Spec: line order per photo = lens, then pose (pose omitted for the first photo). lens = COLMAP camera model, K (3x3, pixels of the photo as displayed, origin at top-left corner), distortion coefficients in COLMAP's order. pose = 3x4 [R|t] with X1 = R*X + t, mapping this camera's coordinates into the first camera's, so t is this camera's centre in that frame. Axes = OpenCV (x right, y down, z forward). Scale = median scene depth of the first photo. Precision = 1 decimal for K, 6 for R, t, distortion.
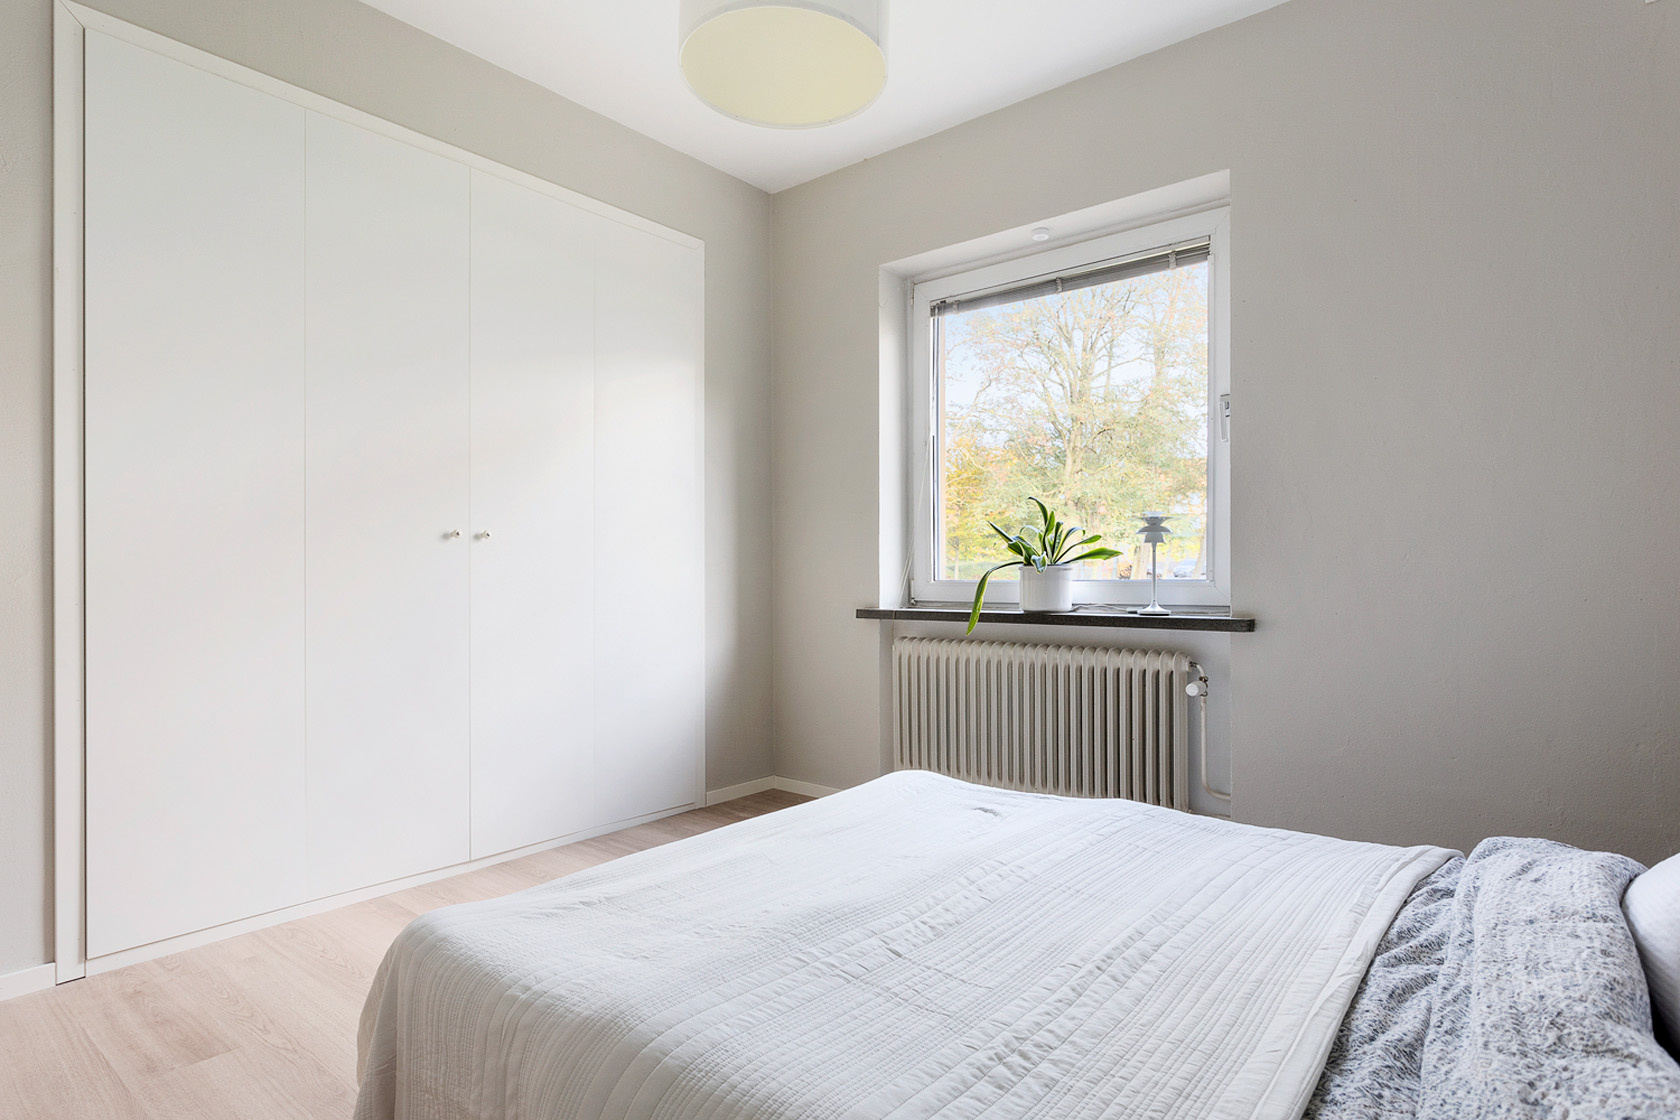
lens RADIAL K [[930.9, 0, 840.0], [0, 930.9, 560.0], [0, 0, 1]] dist [-0.001693, -0.000106]
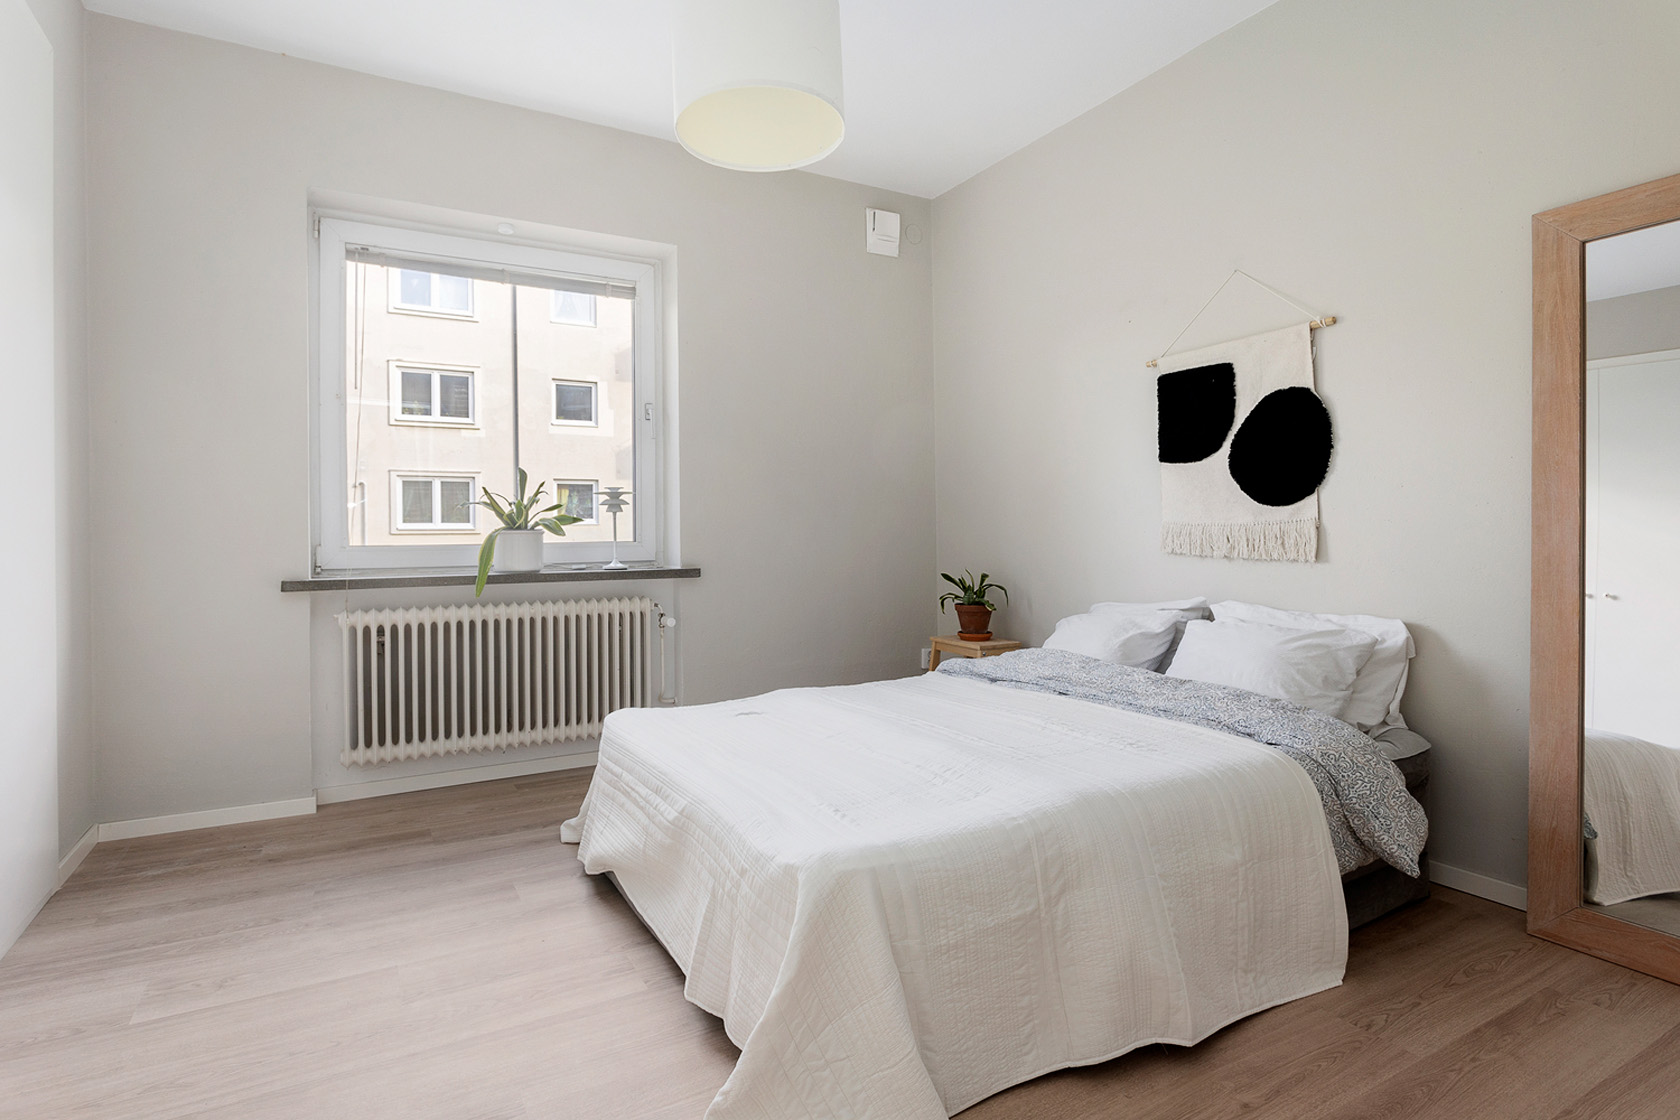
lens RADIAL K [[851.3, 0, 838.9], [0, 851.3, 534.9], [0, 0, 1]] dist [0.002066, 0.000577]
pose [[0.333158, 0.000592, 0.942871, -0.634945], [-0.003212, 0.999995, 0.000507, 0.009946], [-0.942865, -0.003198, 0.333158, 0.314075]]
